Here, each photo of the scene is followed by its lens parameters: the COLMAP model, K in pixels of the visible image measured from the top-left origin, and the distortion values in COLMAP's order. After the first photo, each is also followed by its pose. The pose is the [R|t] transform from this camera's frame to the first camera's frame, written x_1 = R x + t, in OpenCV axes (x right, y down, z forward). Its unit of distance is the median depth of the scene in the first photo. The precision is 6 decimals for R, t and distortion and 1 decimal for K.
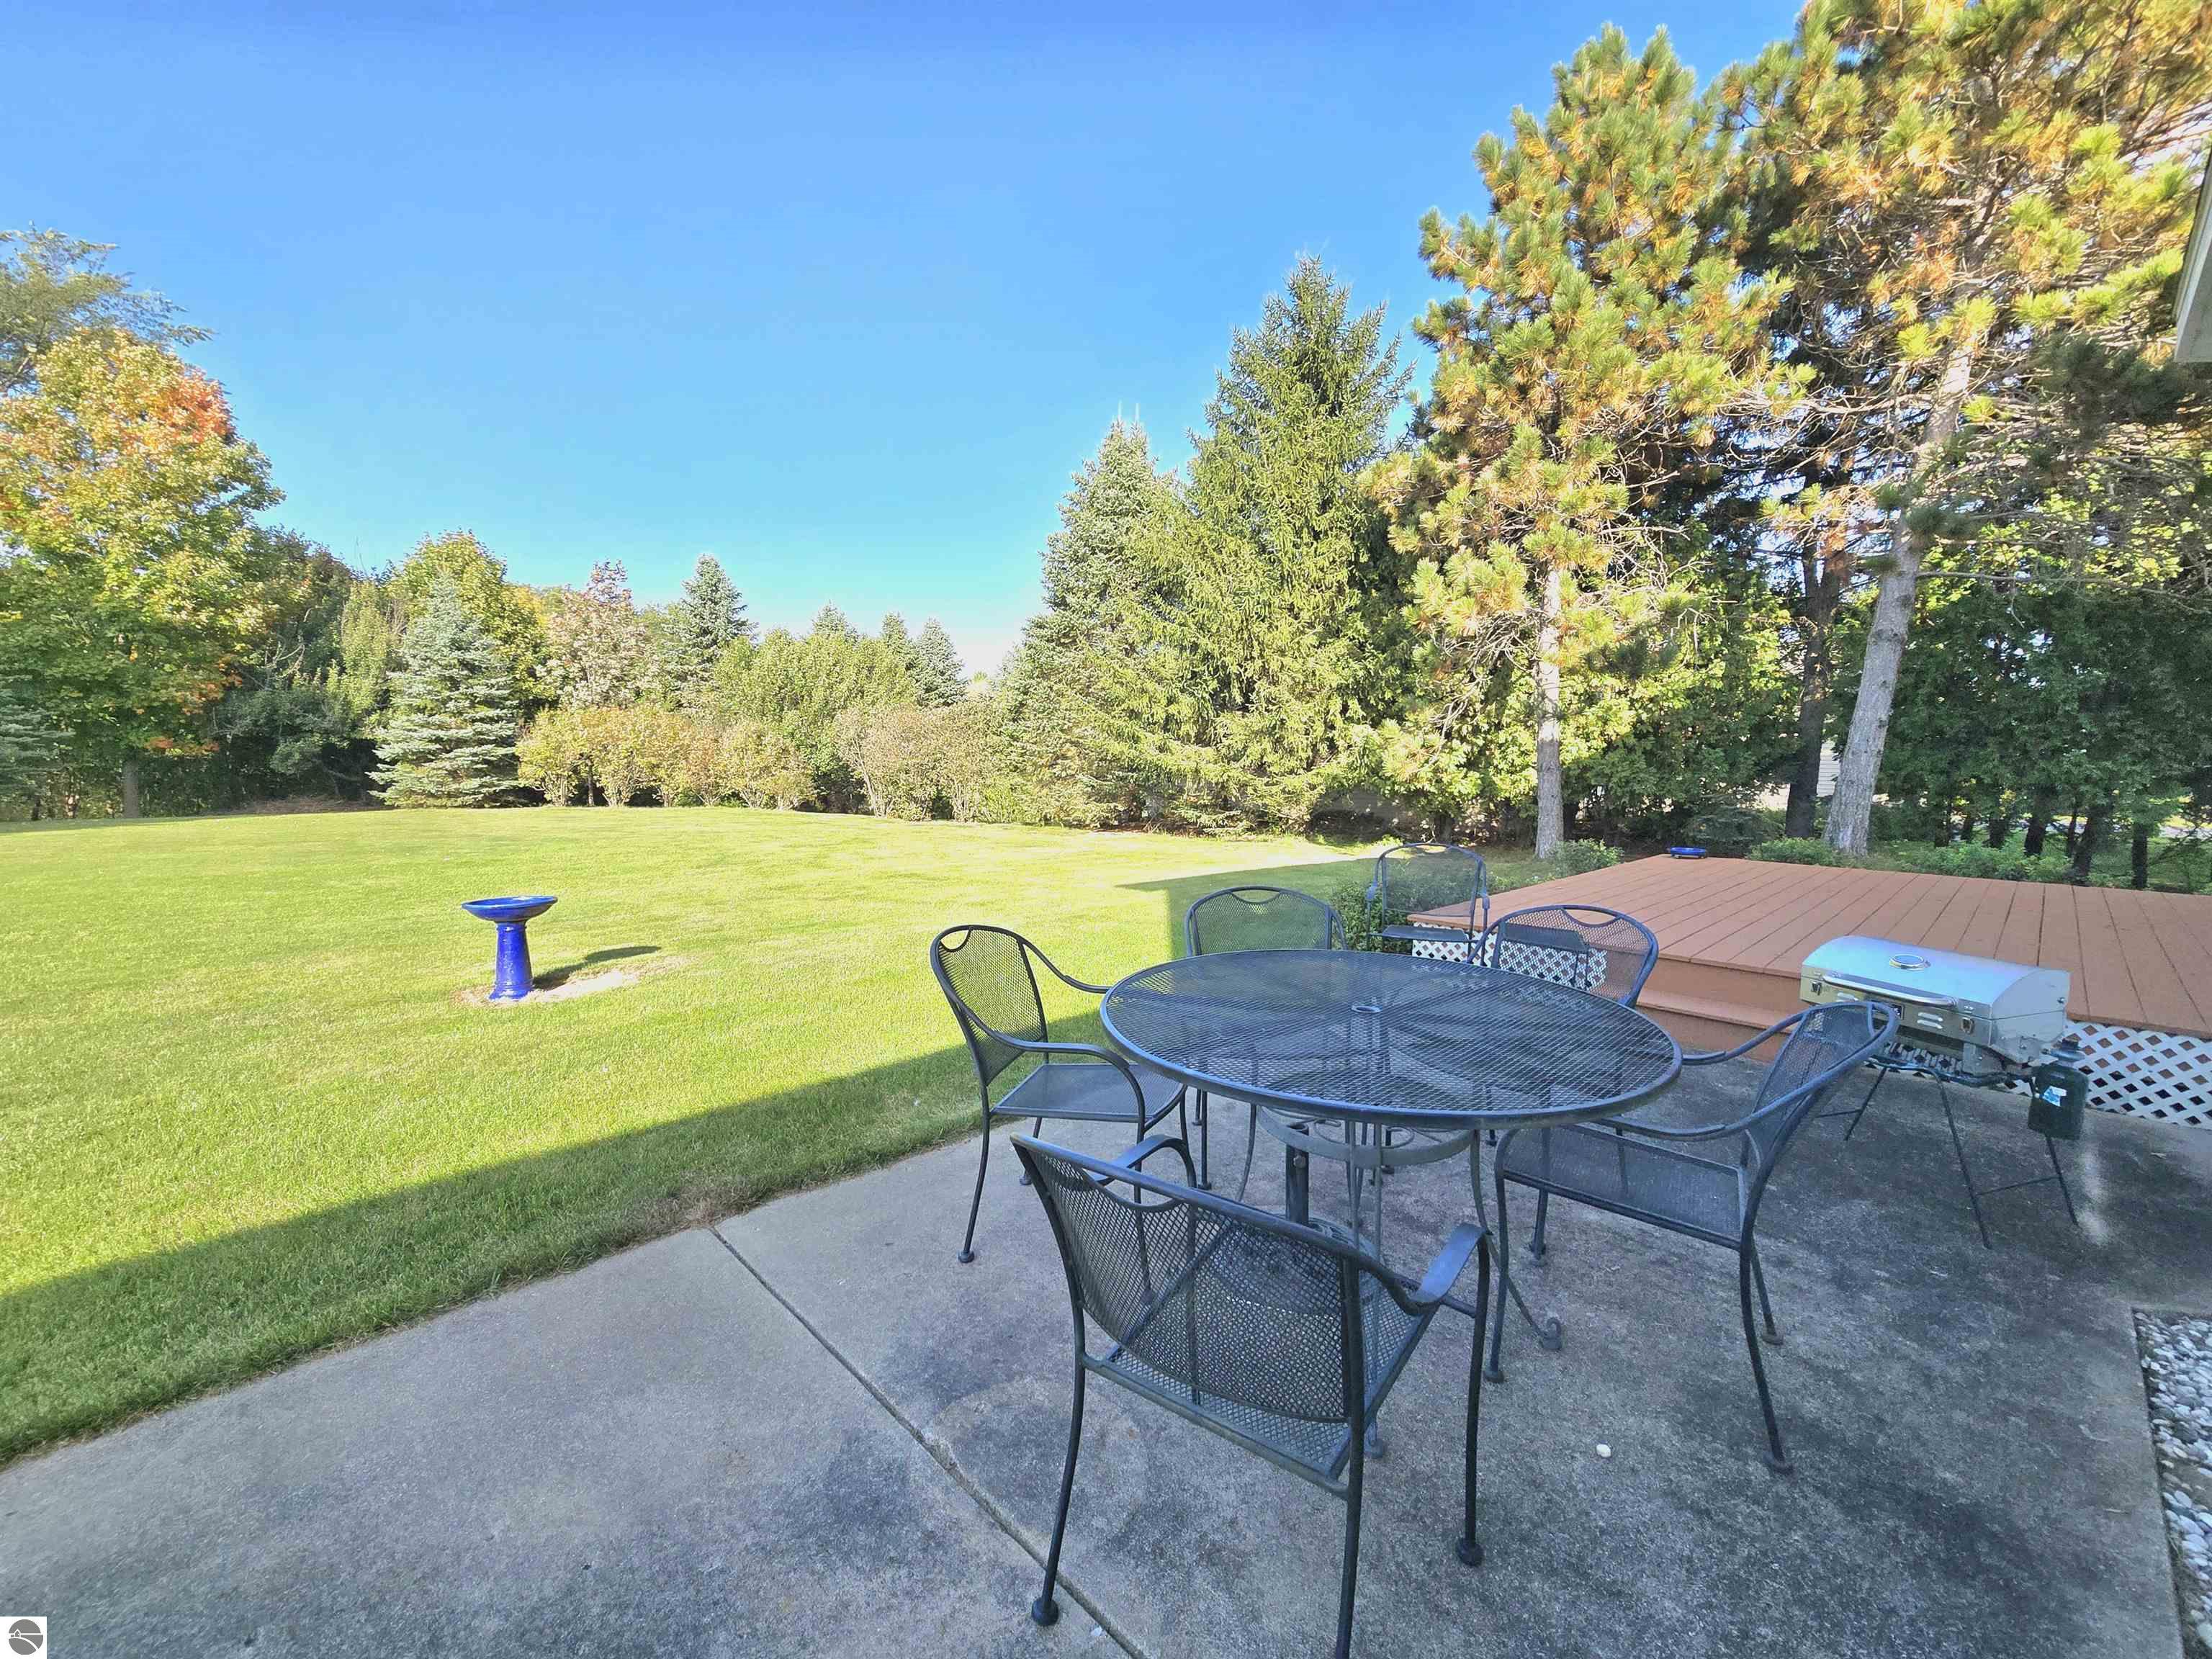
lens RADIAL K [[892.3, 0, 1116.6], [0, 892.3, 829.9], [0, 0, 1]] dist [0.001627, 0.000707]
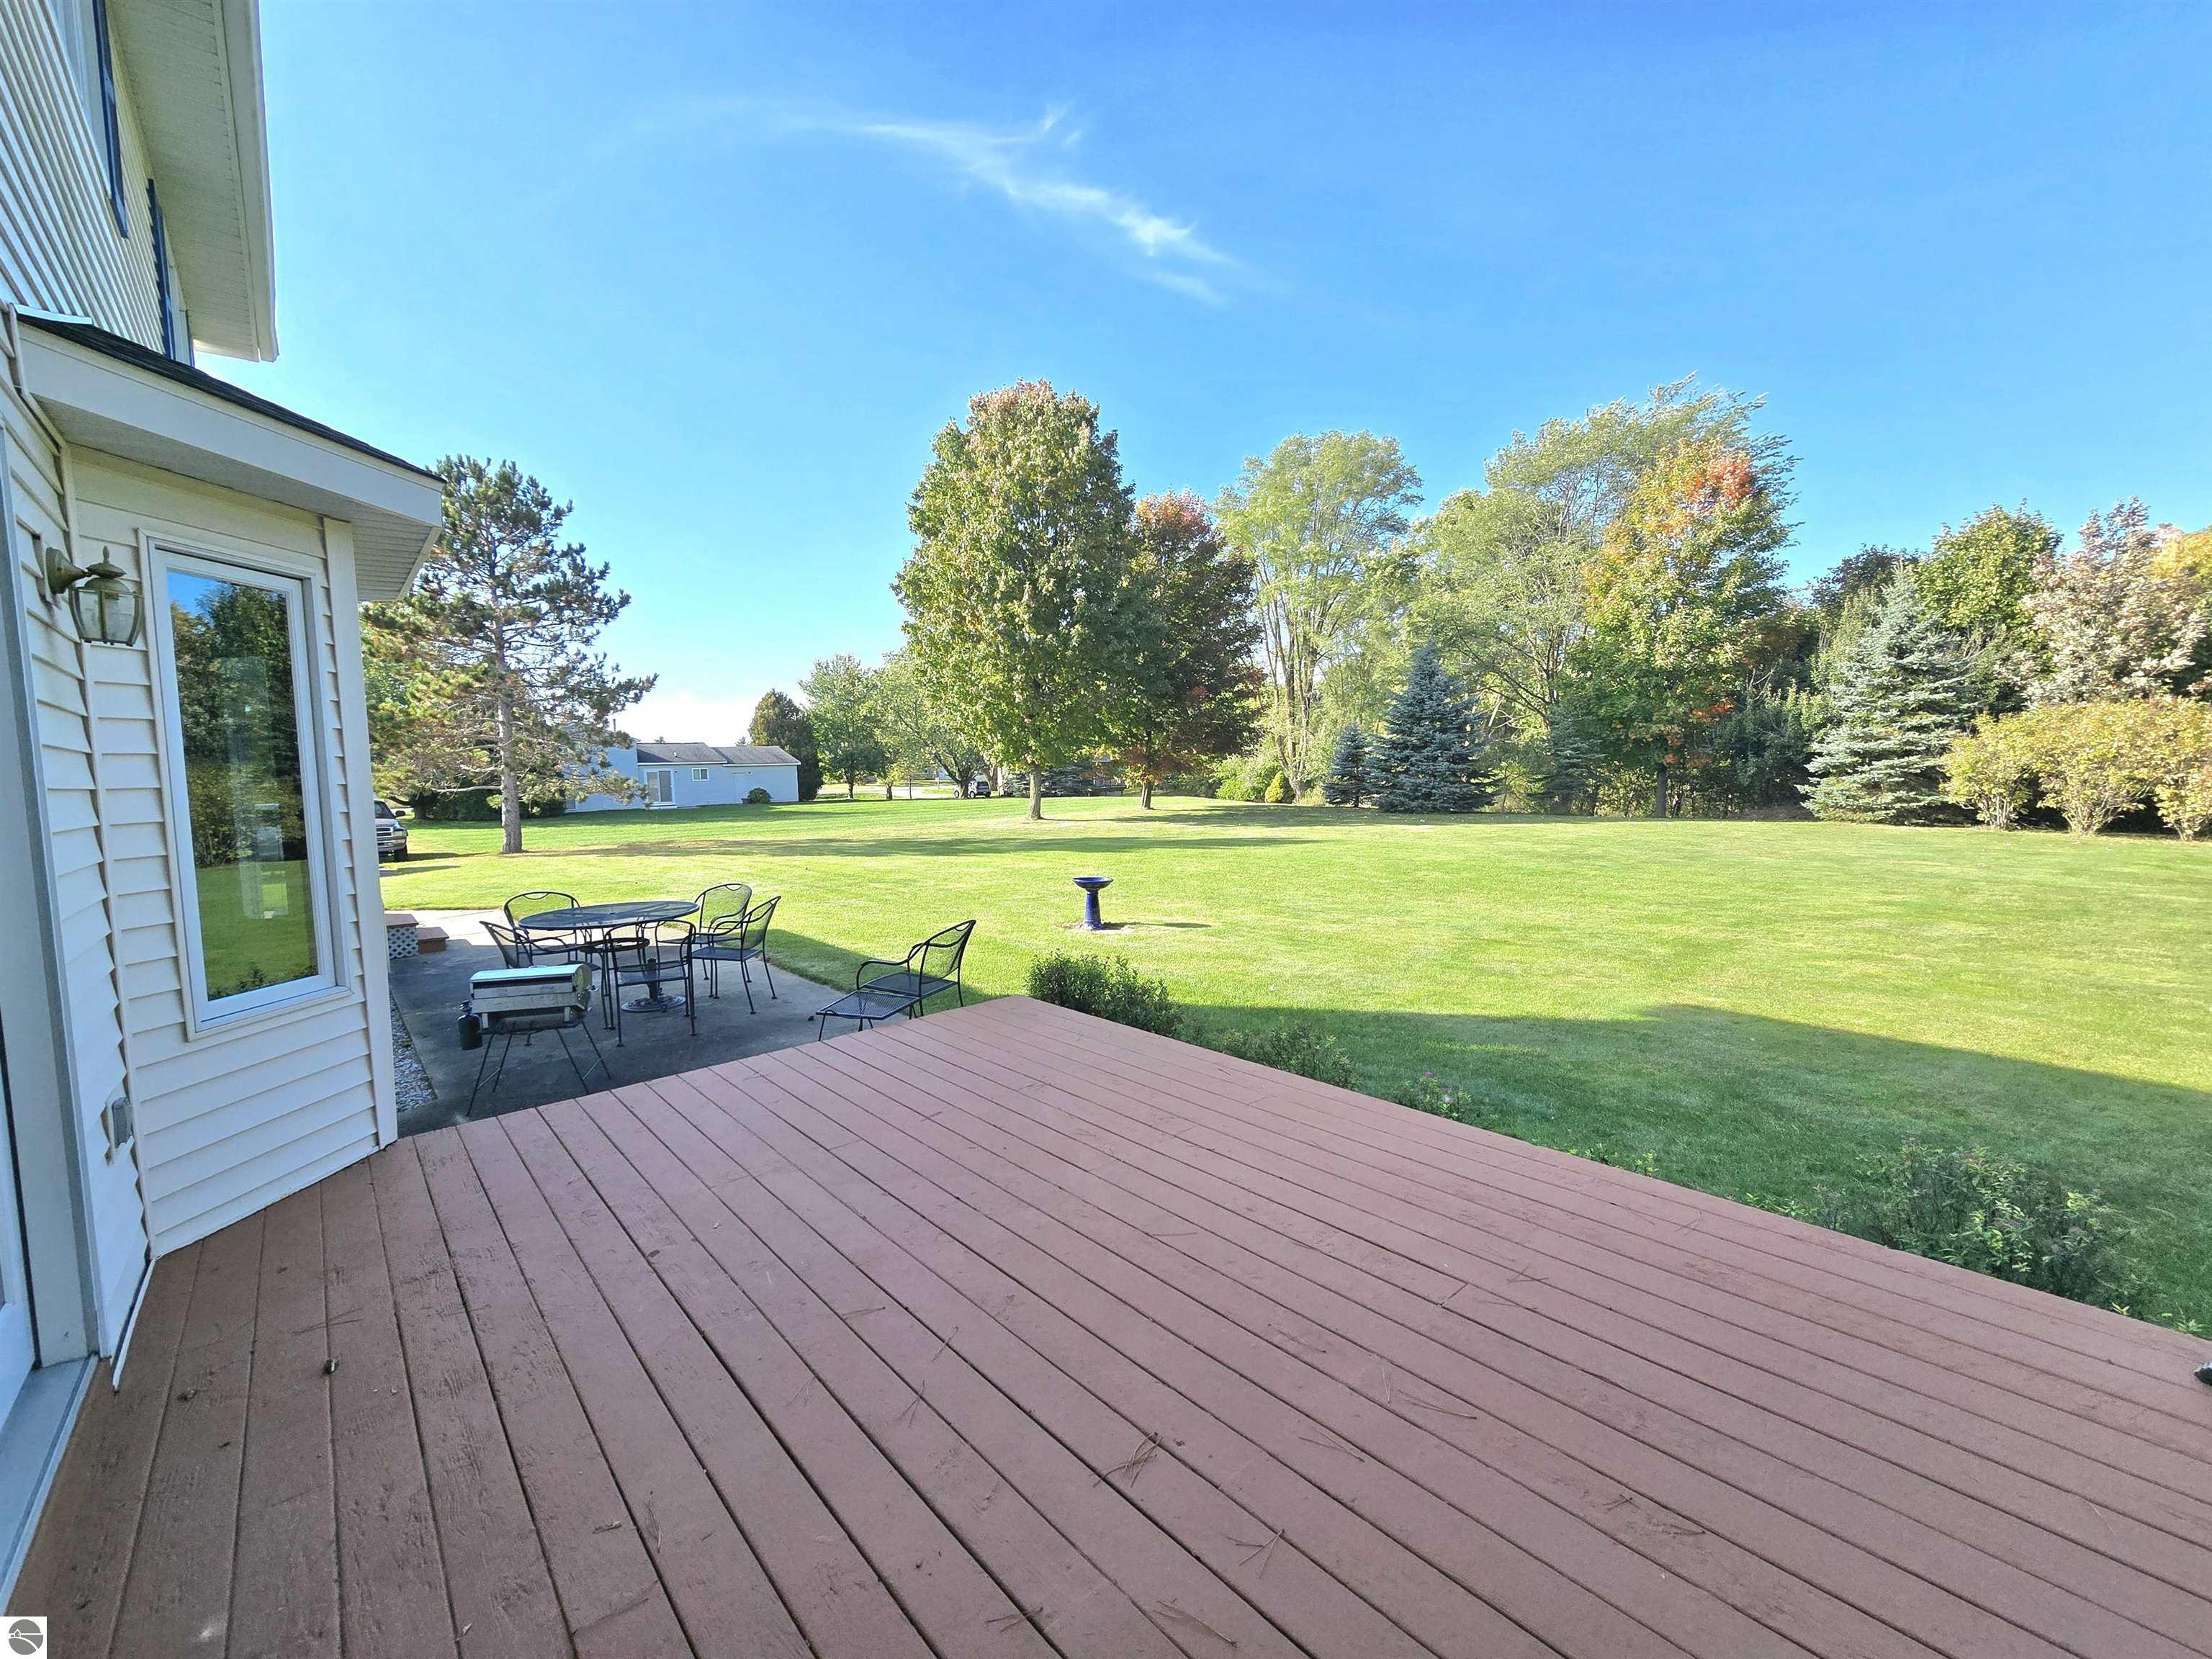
lens RADIAL K [[892.3, 0, 1116.6], [0, 892.3, 829.9], [0, 0, 1]] dist [0.001627, 0.000707]
pose [[0.048873, 0.060916, -0.996946, 0.163286], [-0.067728, 0.996043, 0.057540, -0.017923], [0.996506, 0.064709, 0.052805, 0.154064]]
